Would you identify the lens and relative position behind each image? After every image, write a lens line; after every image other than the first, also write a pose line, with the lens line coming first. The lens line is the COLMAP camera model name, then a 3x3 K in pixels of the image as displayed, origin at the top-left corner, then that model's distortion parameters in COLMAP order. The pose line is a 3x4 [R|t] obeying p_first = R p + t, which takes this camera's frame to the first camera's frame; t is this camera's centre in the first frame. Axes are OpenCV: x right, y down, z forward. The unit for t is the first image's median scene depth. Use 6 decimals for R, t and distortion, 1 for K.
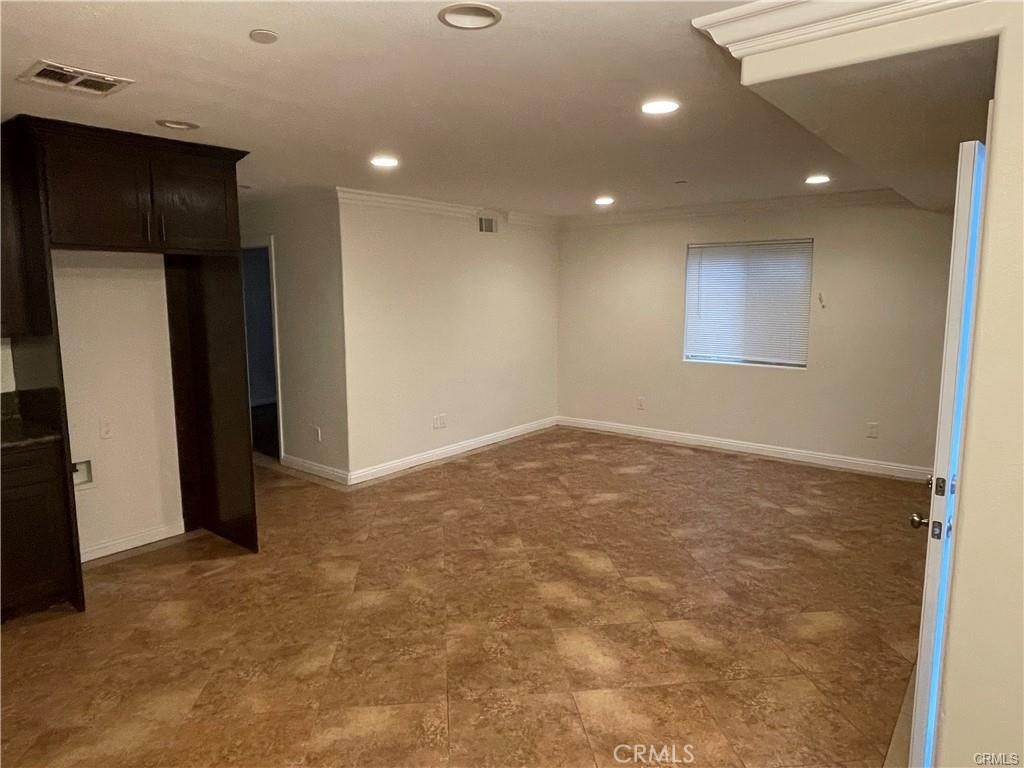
lens RADIAL K [[648.2, 0, 511.0], [0, 648.2, 375.0], [0, 0, 1]] dist [0.008025, -0.002722]
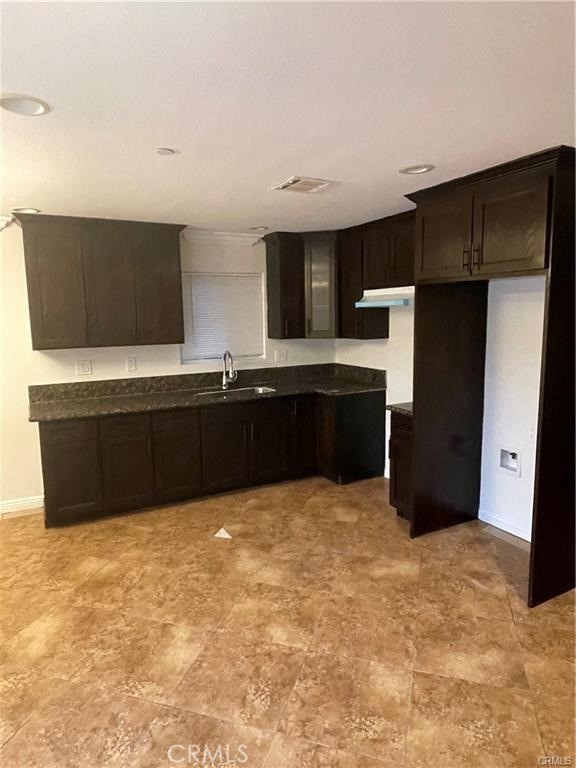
lens RADIAL K [[486.2, 0, 288.0], [0, 486.2, 384.0], [0, 0, 1]] dist [0.008025, -0.002722]
pose [[-0.391594, 0.149303, -0.907944, 0.440494], [-0.103504, 0.973337, 0.204697, -0.188702], [0.914298, 0.174134, -0.365700, 1.283290]]
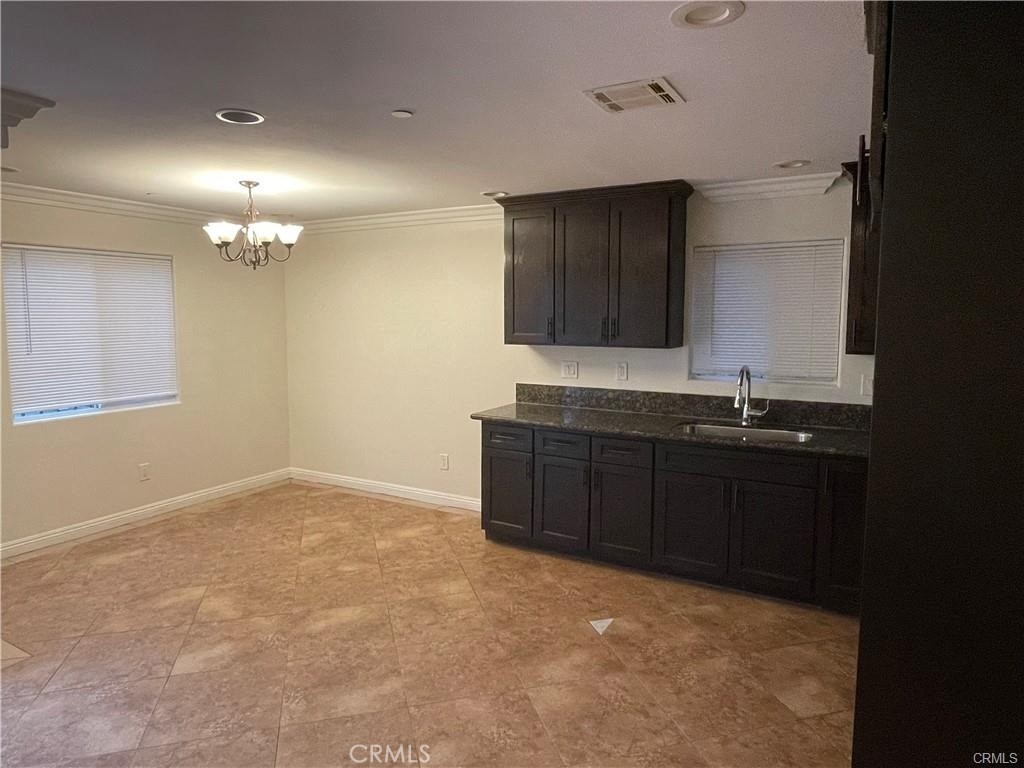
lens RADIAL K [[648.2, 0, 511.0], [0, 648.2, 375.0], [0, 0, 1]] dist [0.008025, -0.002722]
pose [[-0.986618, 0.022836, -0.161439, -0.274239], [-0.014699, 0.973654, 0.227555, -0.229451], [0.162382, 0.226883, -0.960290, 1.736573]]
